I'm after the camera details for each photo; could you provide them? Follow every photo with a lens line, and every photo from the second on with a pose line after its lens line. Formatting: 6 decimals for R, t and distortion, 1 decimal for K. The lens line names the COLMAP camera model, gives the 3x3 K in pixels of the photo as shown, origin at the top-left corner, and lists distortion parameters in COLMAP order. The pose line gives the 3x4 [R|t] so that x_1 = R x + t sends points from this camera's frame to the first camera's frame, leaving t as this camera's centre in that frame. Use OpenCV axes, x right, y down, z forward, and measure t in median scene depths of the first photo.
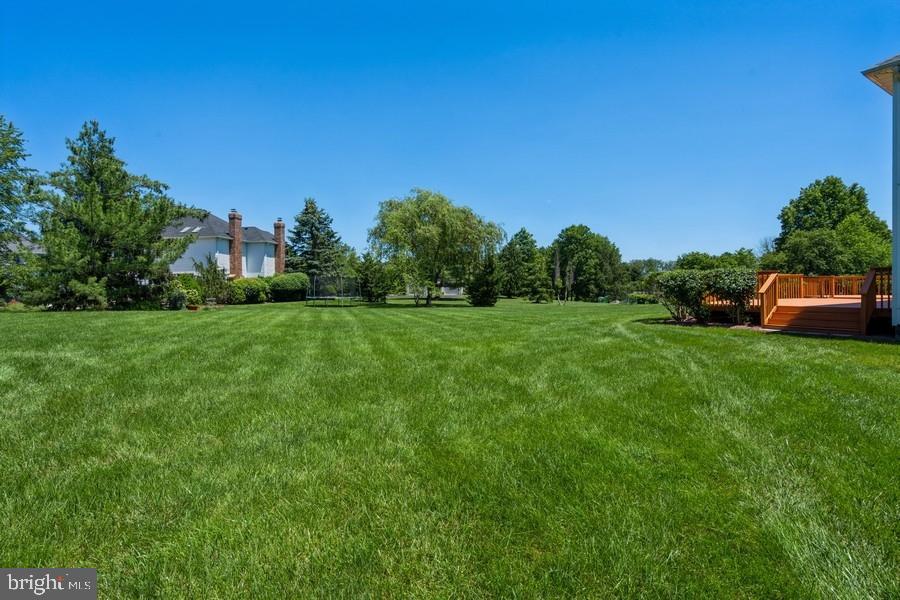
lens RADIAL K [[416.7, 0, 446.1], [0, 416.7, 304.2], [0, 0, 1]] dist [0.002754, 0.000403]
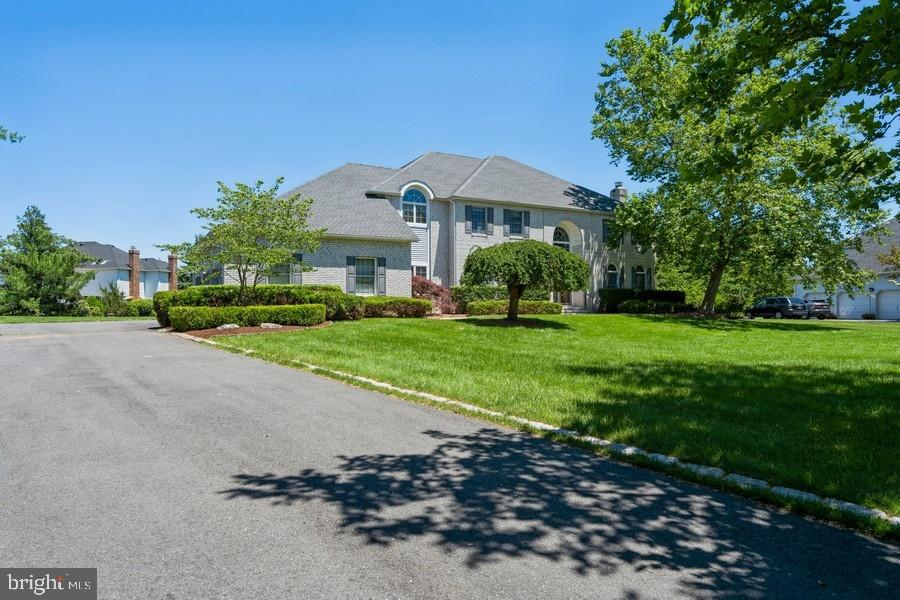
lens RADIAL K [[559.5, 0, 451.4], [0, 559.5, 326.0], [0, 0, 1]] dist [0.010435, 0.002055]
pose [[0.999366, -0.000944, -0.035587, 0.819893], [0.000270, 0.999821, -0.018932, 0.081251], [0.035599, 0.018910, 0.999187, -1.067321]]
